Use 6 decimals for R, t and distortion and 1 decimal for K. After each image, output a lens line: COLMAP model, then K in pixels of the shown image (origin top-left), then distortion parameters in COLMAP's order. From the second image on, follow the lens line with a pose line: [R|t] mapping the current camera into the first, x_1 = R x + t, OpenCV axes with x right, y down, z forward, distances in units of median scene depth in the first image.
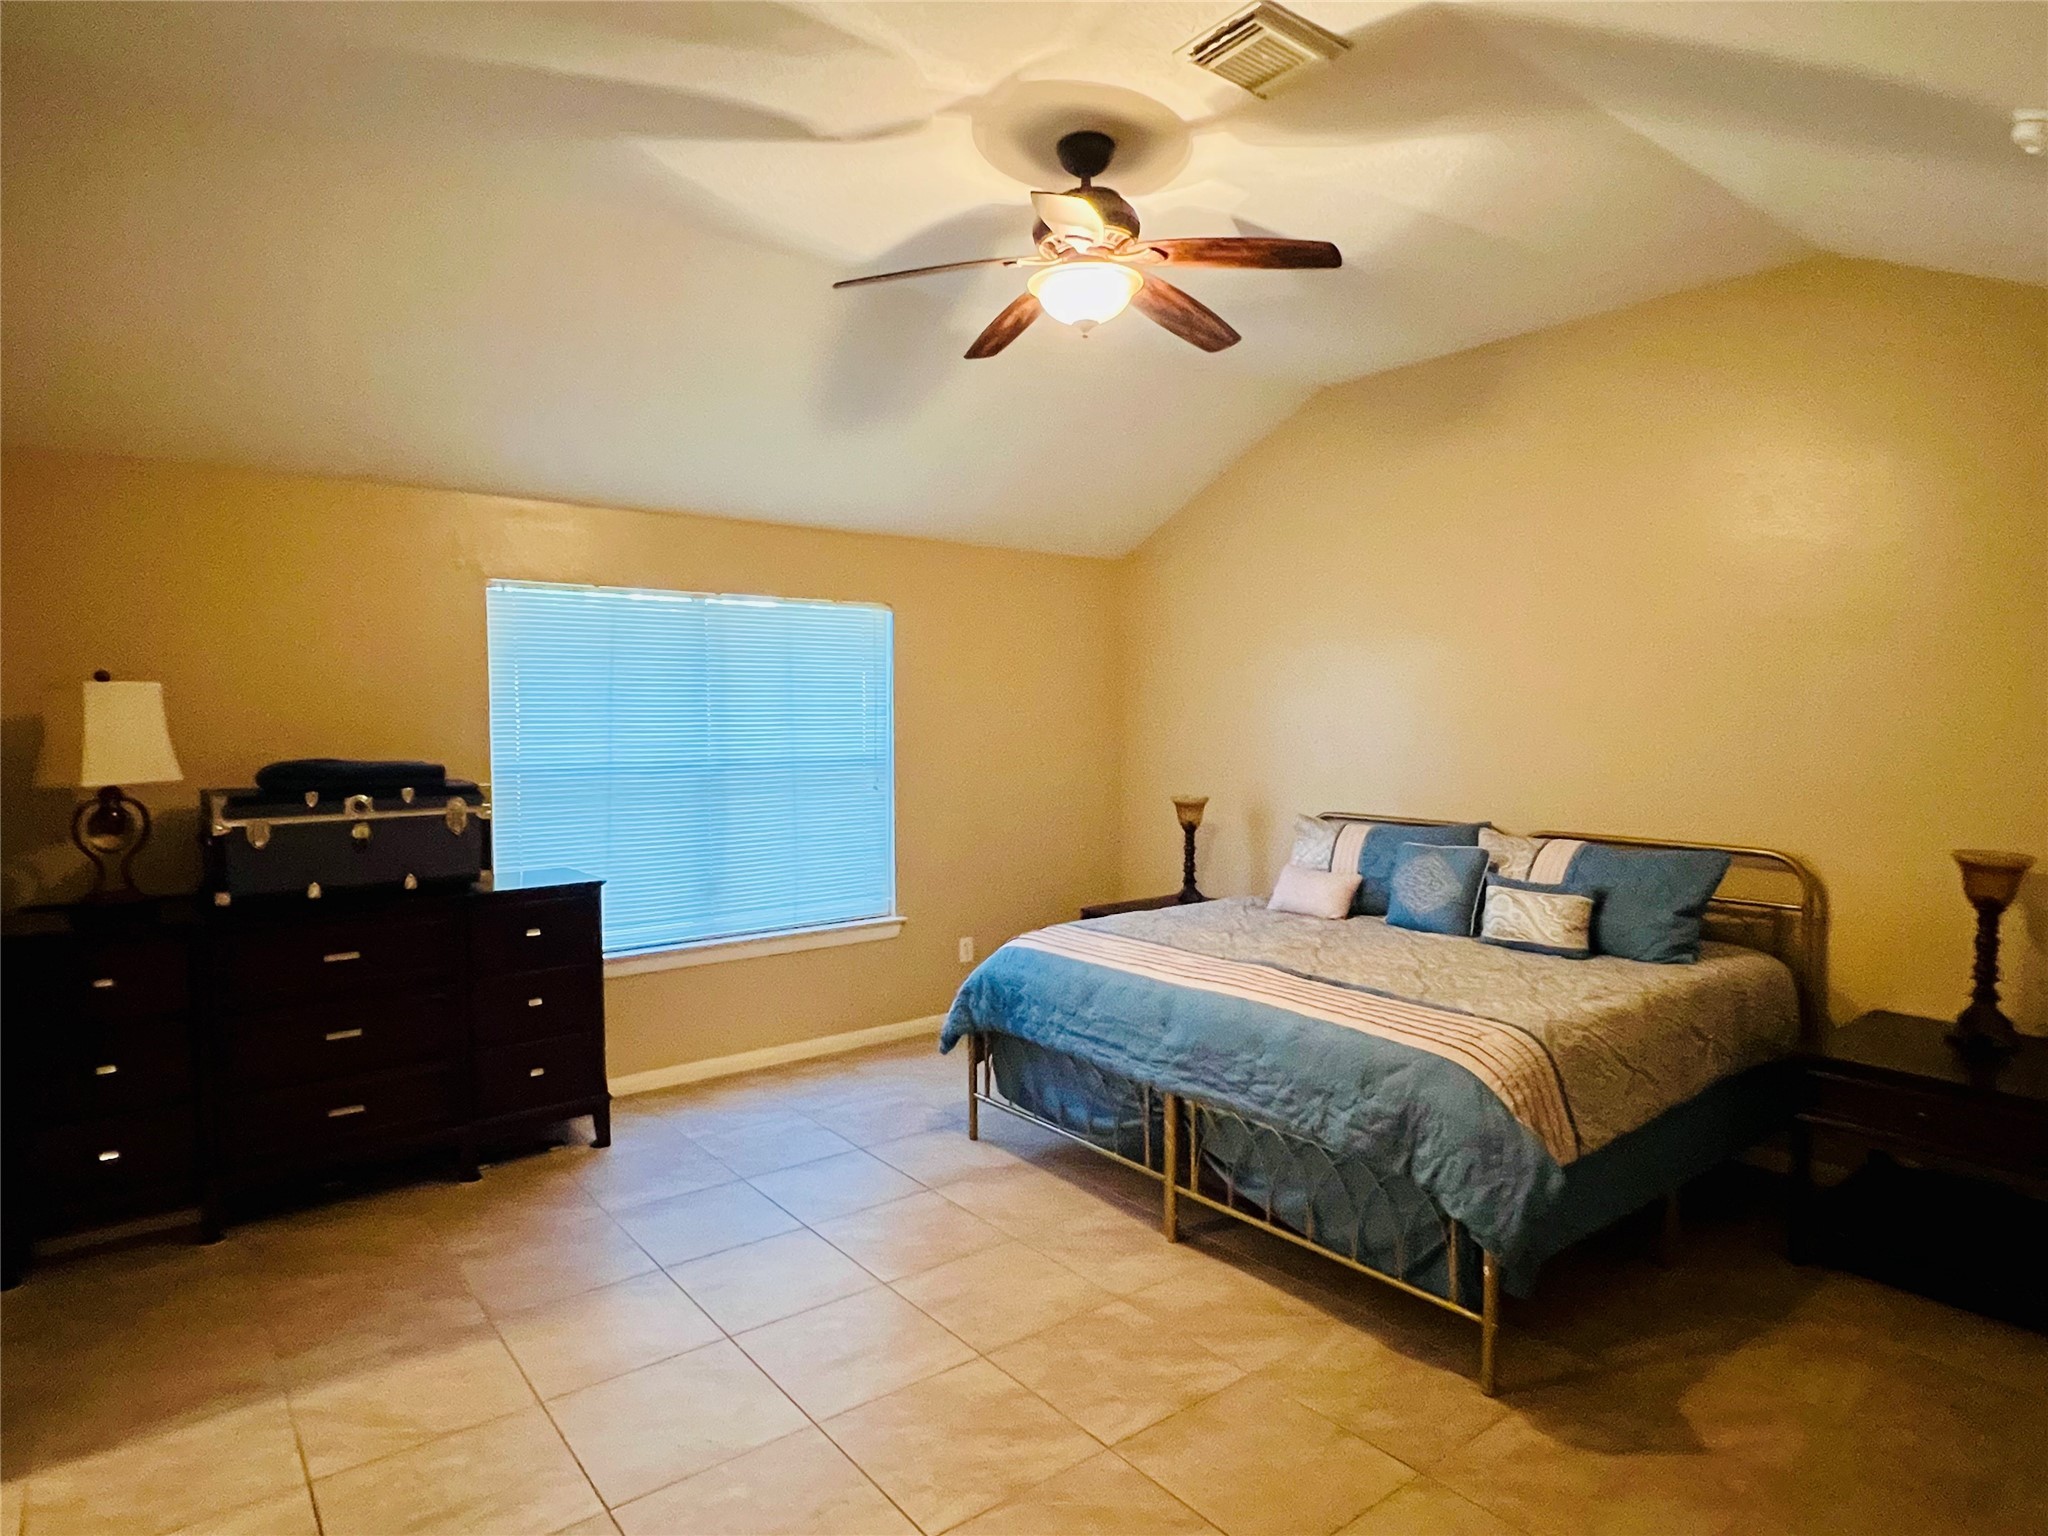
lens RADIAL K [[1195.2, 0, 1024.0], [0, 1195.2, 768.0], [0, 0, 1]] dist [0.001995, 0.001091]
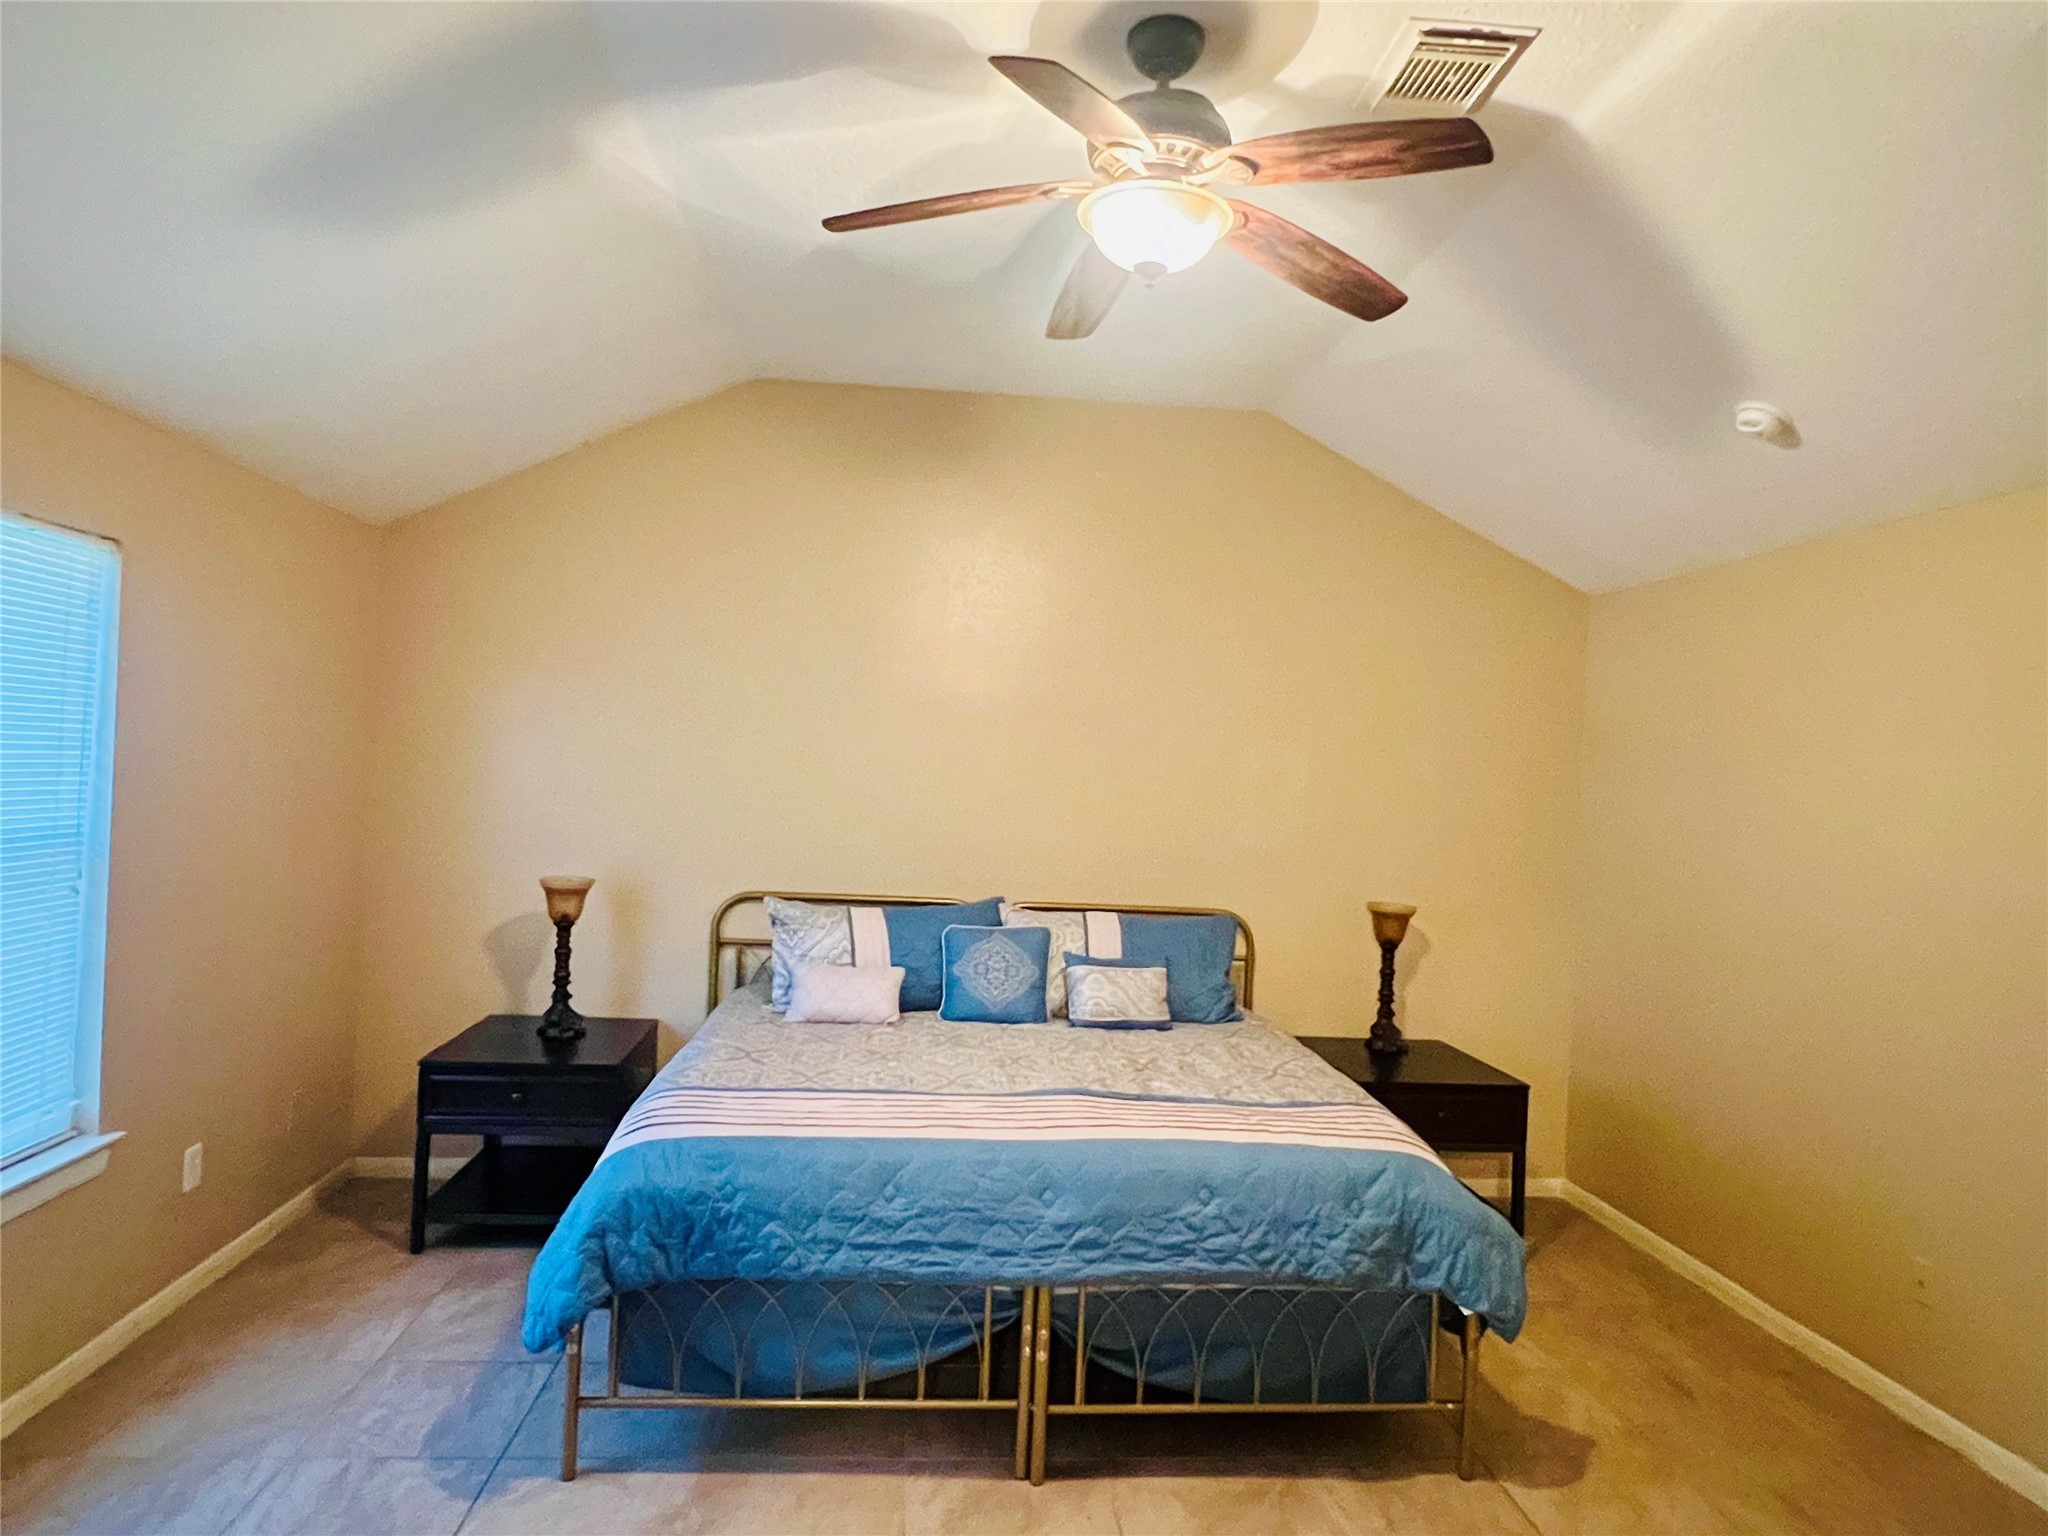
lens RADIAL K [[1269.2, 0, 1024.0], [0, 1269.2, 768.0], [0, 0, 1]] dist [-0.000069, 0.002148]
pose [[0.540437, 0.027877, 0.840923, -0.572430], [-0.003781, 0.999521, -0.030705, -0.032546], [-0.841376, 0.013414, 0.540283, 0.569349]]
